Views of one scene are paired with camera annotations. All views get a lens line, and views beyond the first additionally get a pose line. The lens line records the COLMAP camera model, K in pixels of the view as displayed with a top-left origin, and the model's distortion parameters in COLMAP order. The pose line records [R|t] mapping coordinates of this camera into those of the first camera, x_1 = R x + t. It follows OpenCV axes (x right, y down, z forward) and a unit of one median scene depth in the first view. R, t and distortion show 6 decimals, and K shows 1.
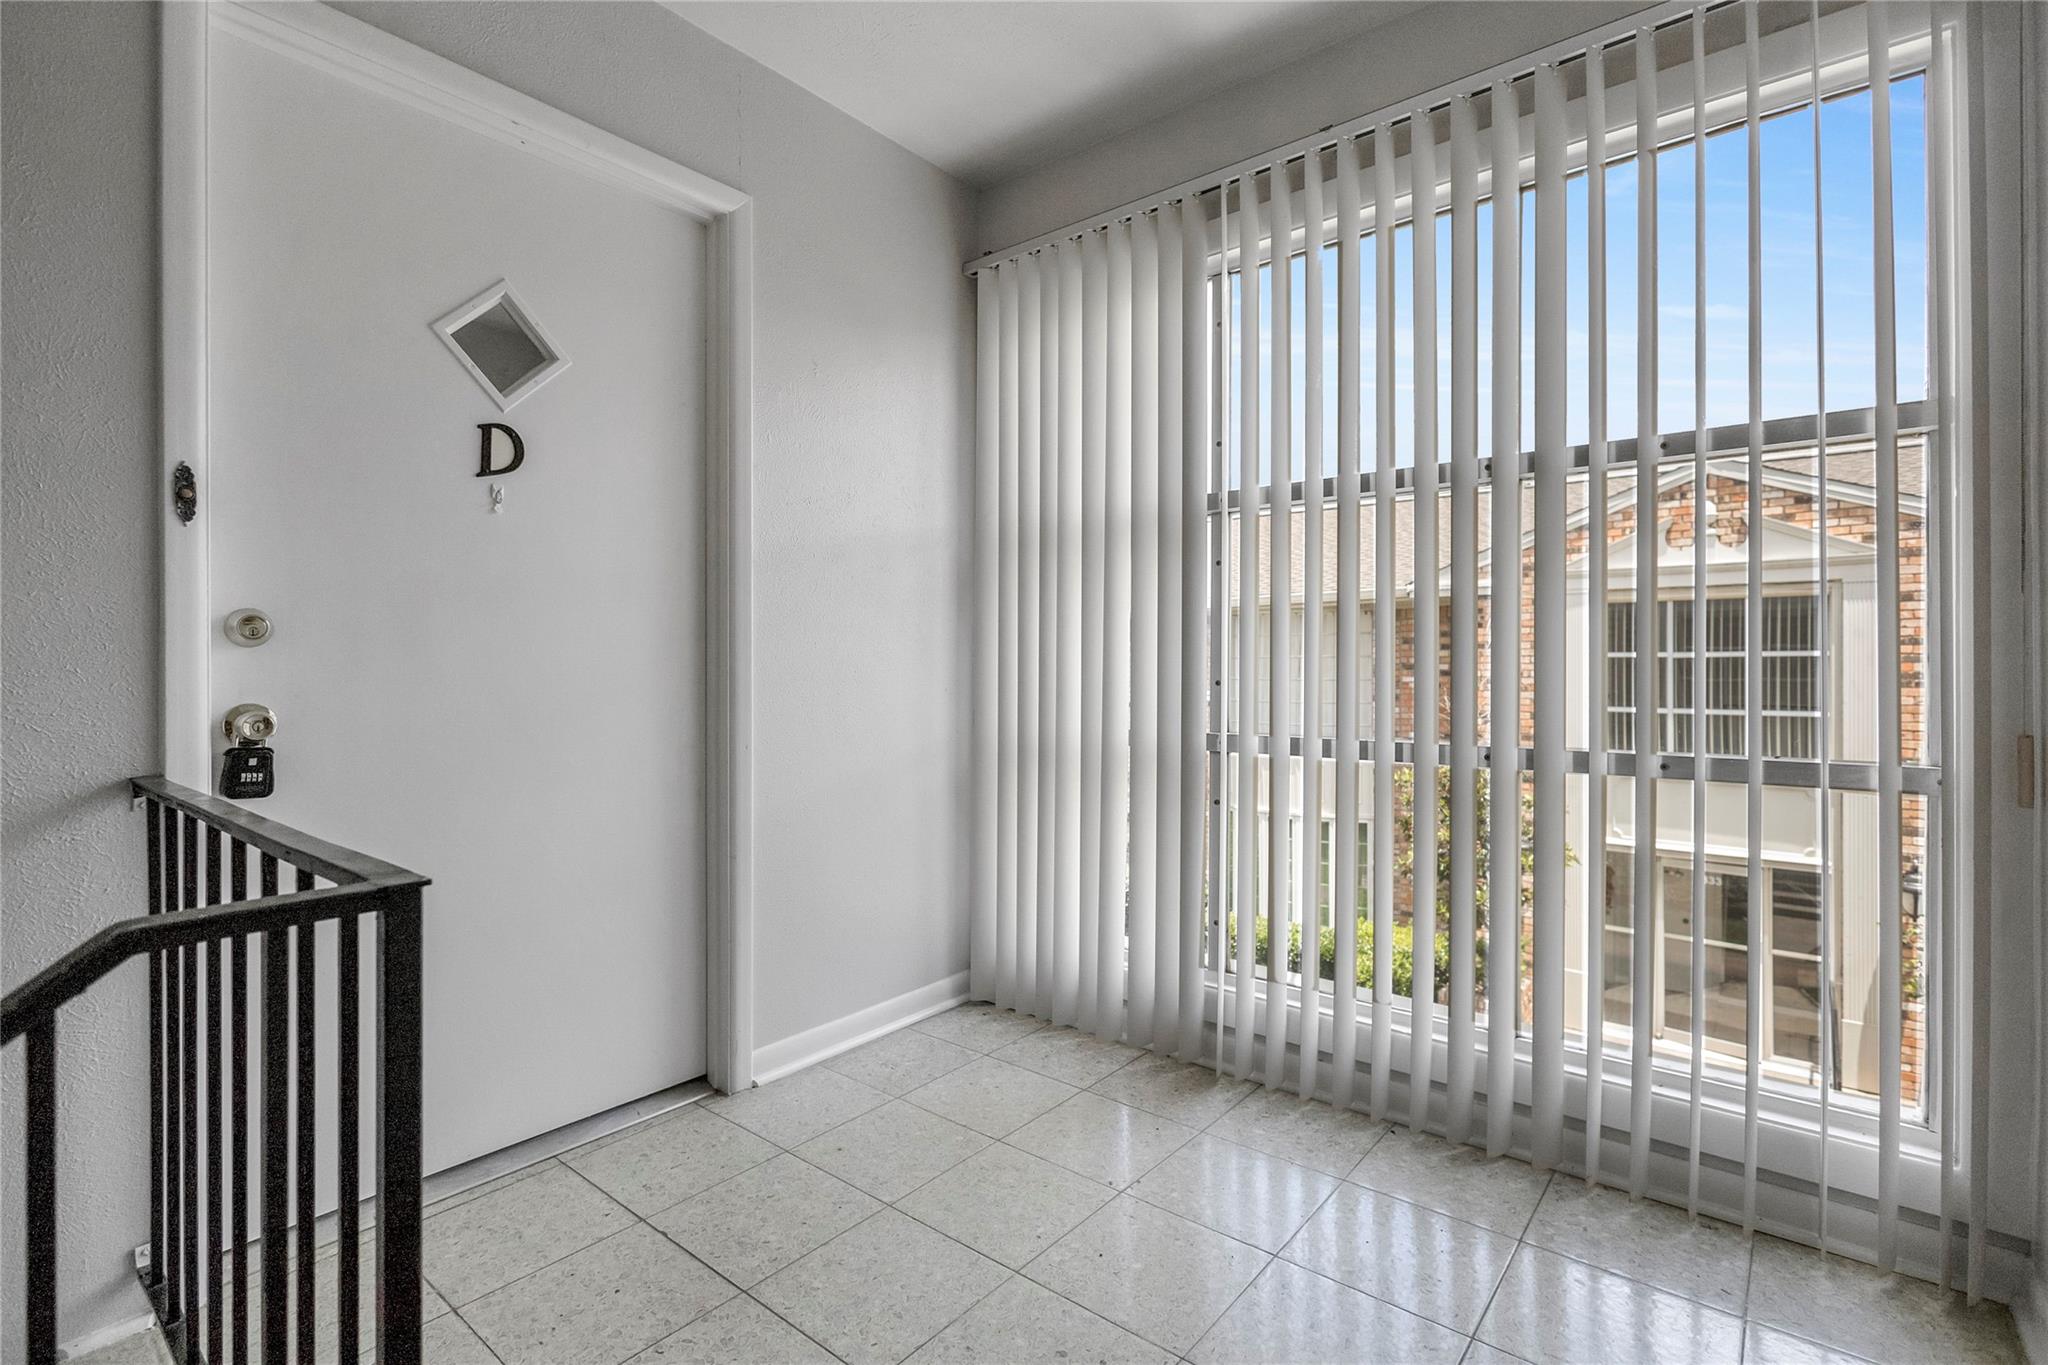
lens RADIAL K [[959.1, 0, 1027.9], [0, 959.1, 671.6], [0, 0, 1]] dist [0.000971, -0.000432]
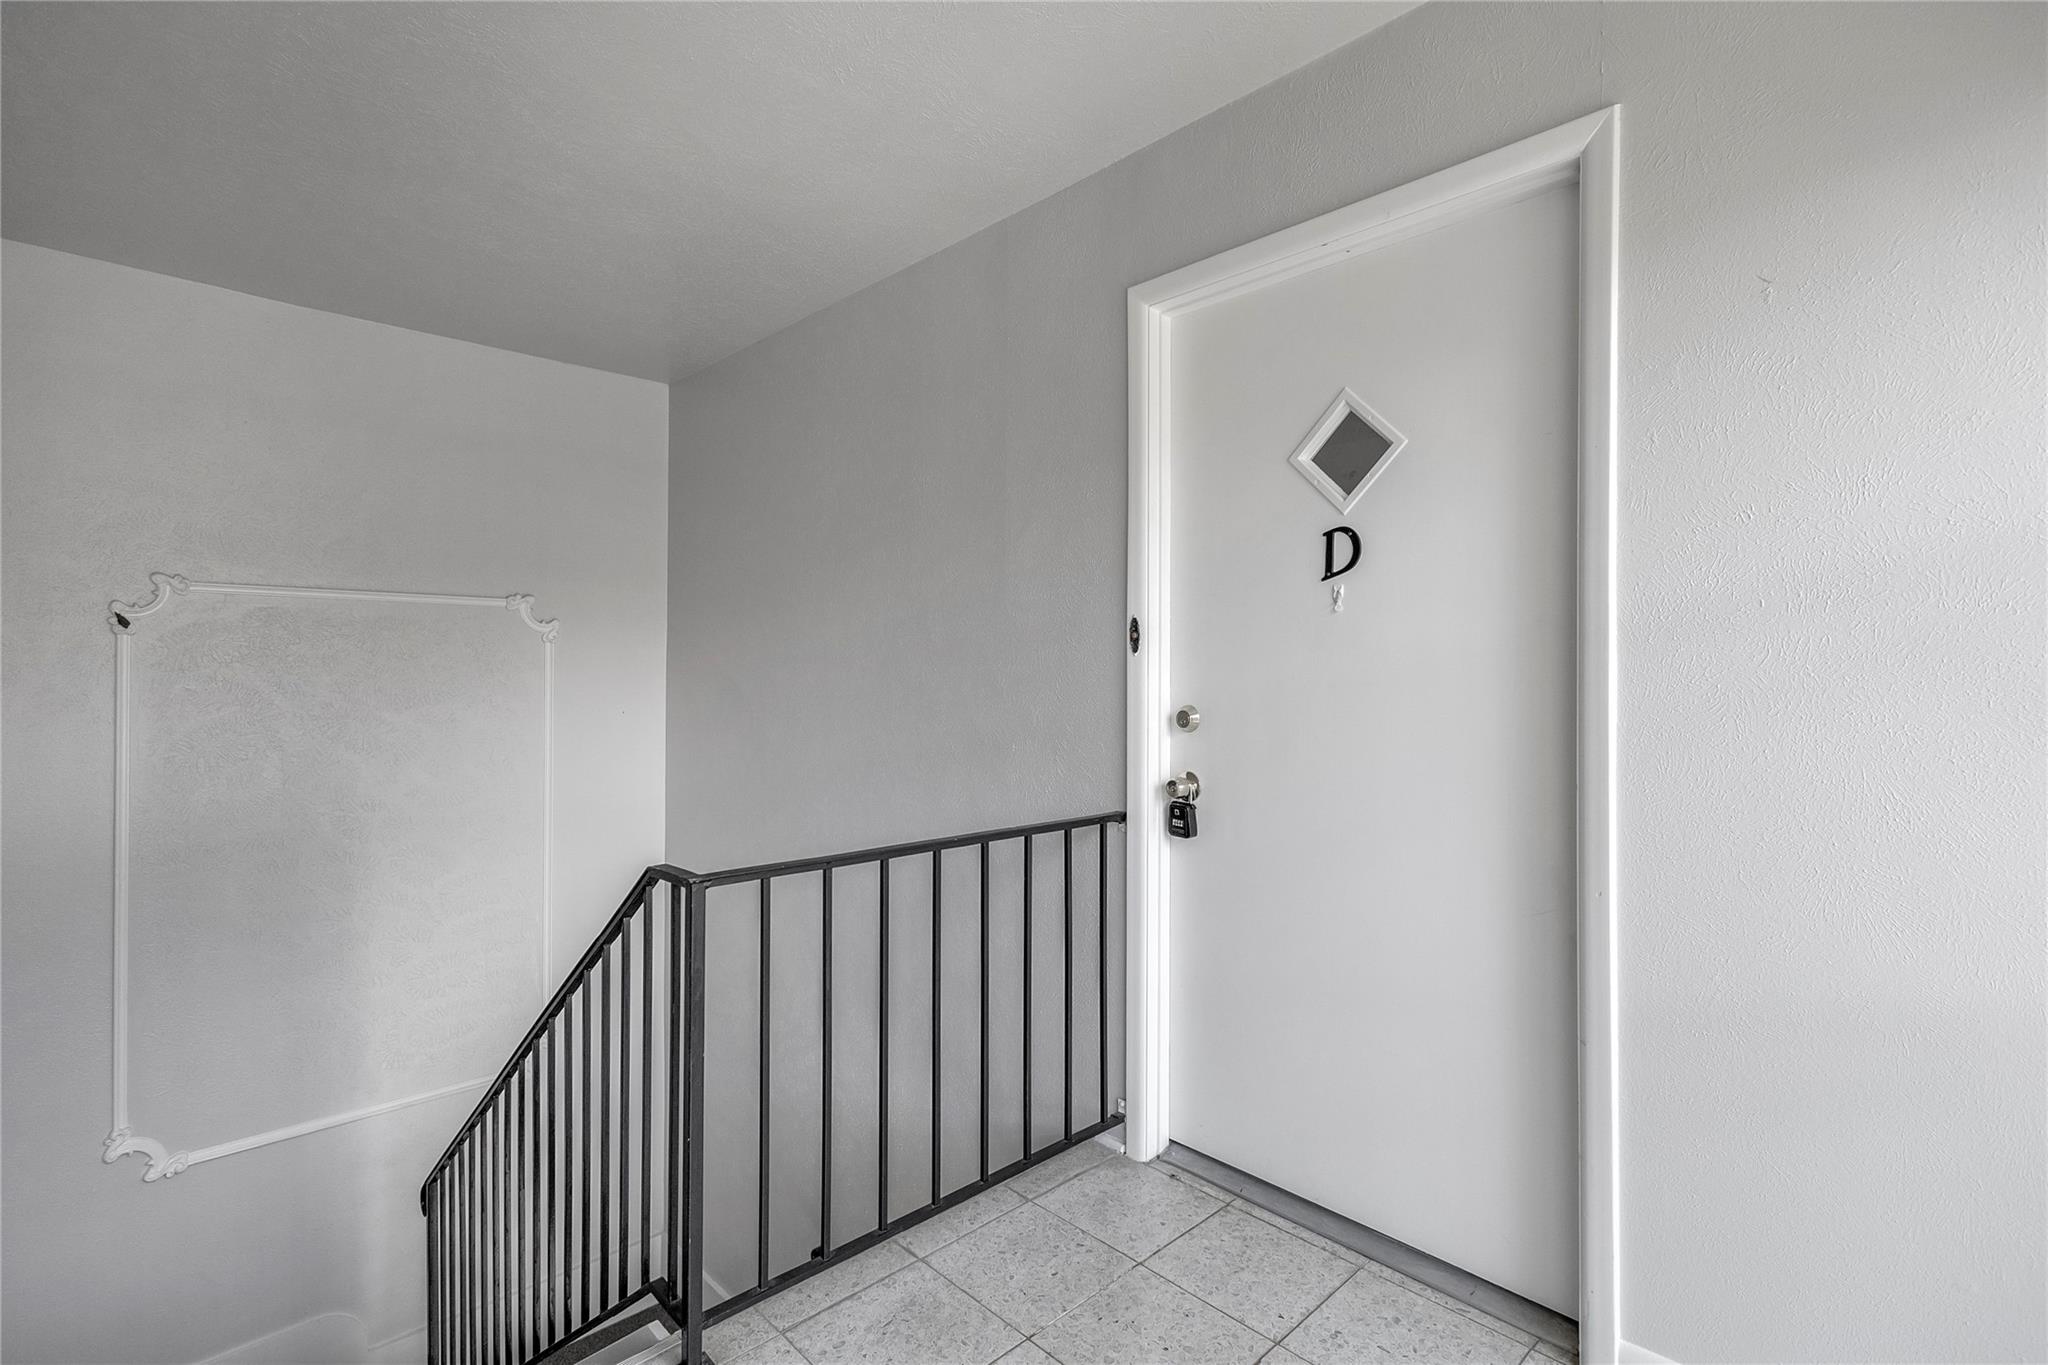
lens RADIAL K [[959.1, 0, 1027.9], [0, 959.1, 671.6], [0, 0, 1]] dist [0.000971, -0.000432]
pose [[-0.114034, -0.002223, -0.993474, 0.545094], [-0.002838, 0.999994, -0.001912, -0.096250], [0.993473, 0.002602, -0.114039, 0.786547]]
